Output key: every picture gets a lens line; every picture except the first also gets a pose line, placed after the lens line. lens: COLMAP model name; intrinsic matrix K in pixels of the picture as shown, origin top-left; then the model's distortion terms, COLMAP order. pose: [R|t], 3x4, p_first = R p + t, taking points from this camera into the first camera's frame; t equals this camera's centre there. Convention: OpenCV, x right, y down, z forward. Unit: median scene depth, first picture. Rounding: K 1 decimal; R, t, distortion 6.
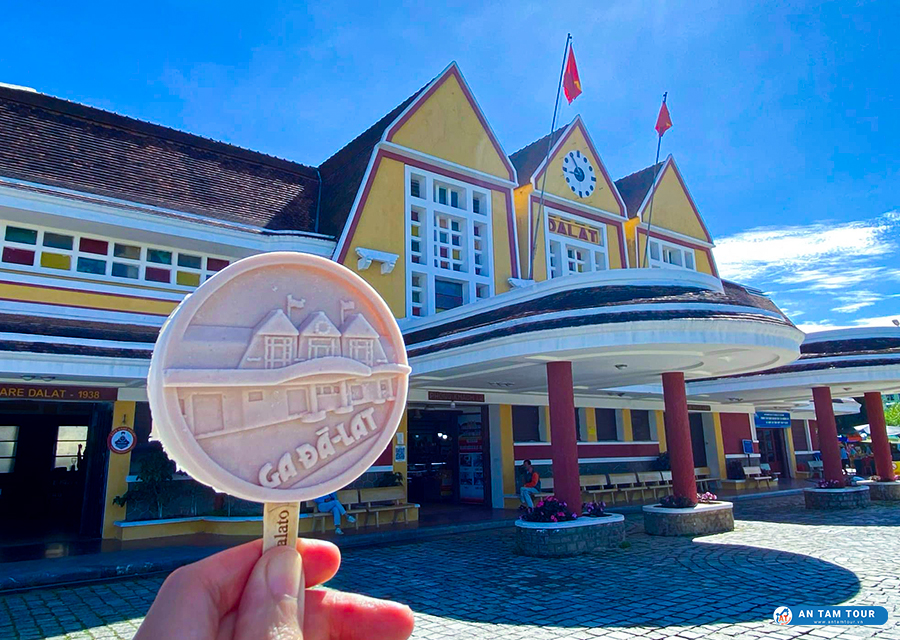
lens RADIAL K [[645.8, 0, 450.0], [0, 645.8, 320.0], [0, 0, 1]] dist [0.043366, 0.000293]
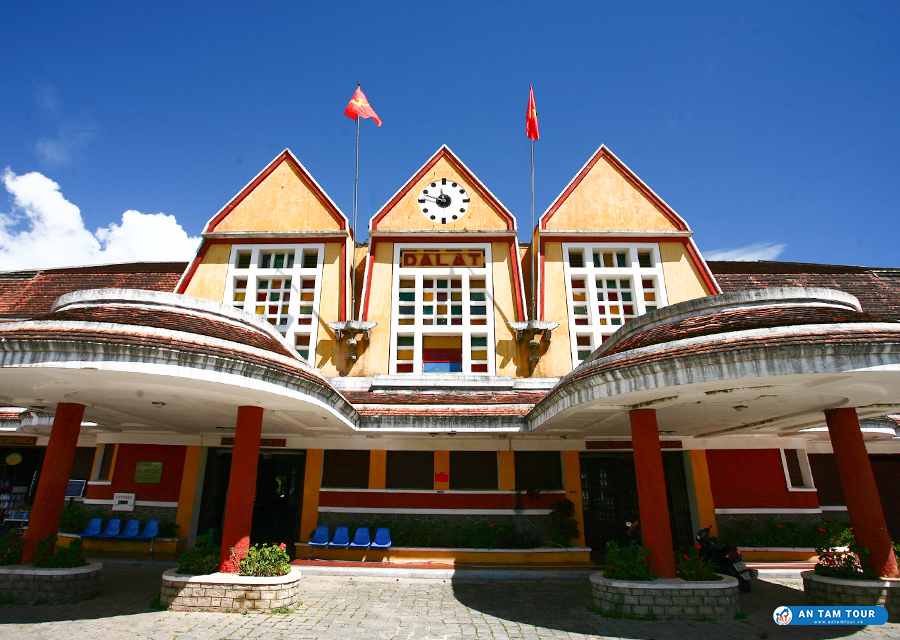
lens RADIAL K [[491.7, 0, 449.4], [0, 491.7, 346.0], [0, 0, 1]] dist [-0.054412, -0.000163]
pose [[0.782416, -0.158355, -0.602286, 0.598092], [0.098686, 0.986438, -0.131156, 0.079006], [0.614887, 0.043181, 0.787432, 0.444736]]
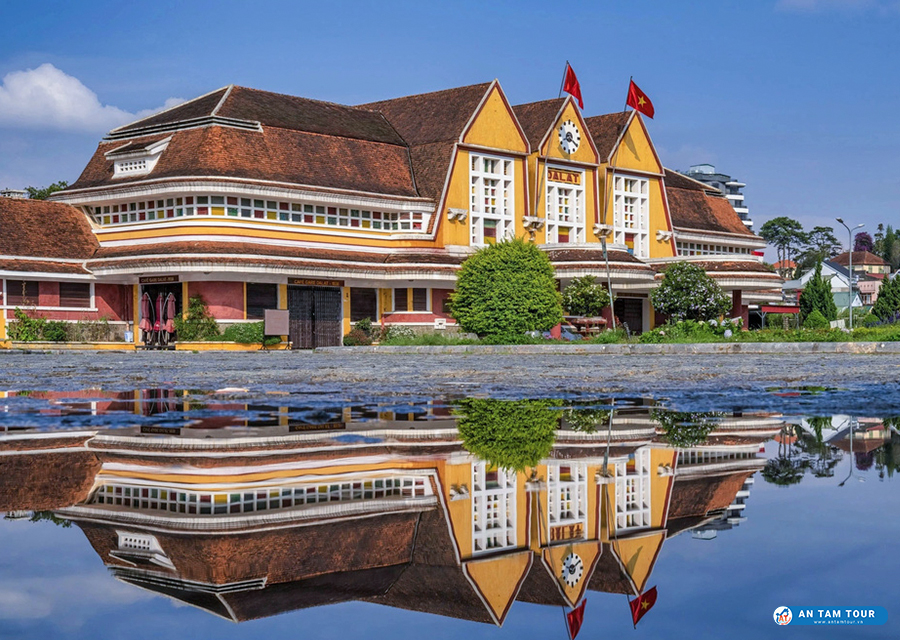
lens RADIAL K [[1529.5, 0, 450.0], [0, 1529.5, 320.0], [0, 0, 1]] dist [0.014222, 0.013194]
pose [[0.989430, 0.029078, 0.142067, -0.537536], [-0.052402, 0.985182, 0.163310, -0.363304], [-0.135213, -0.169028, 0.976292, -2.370233]]
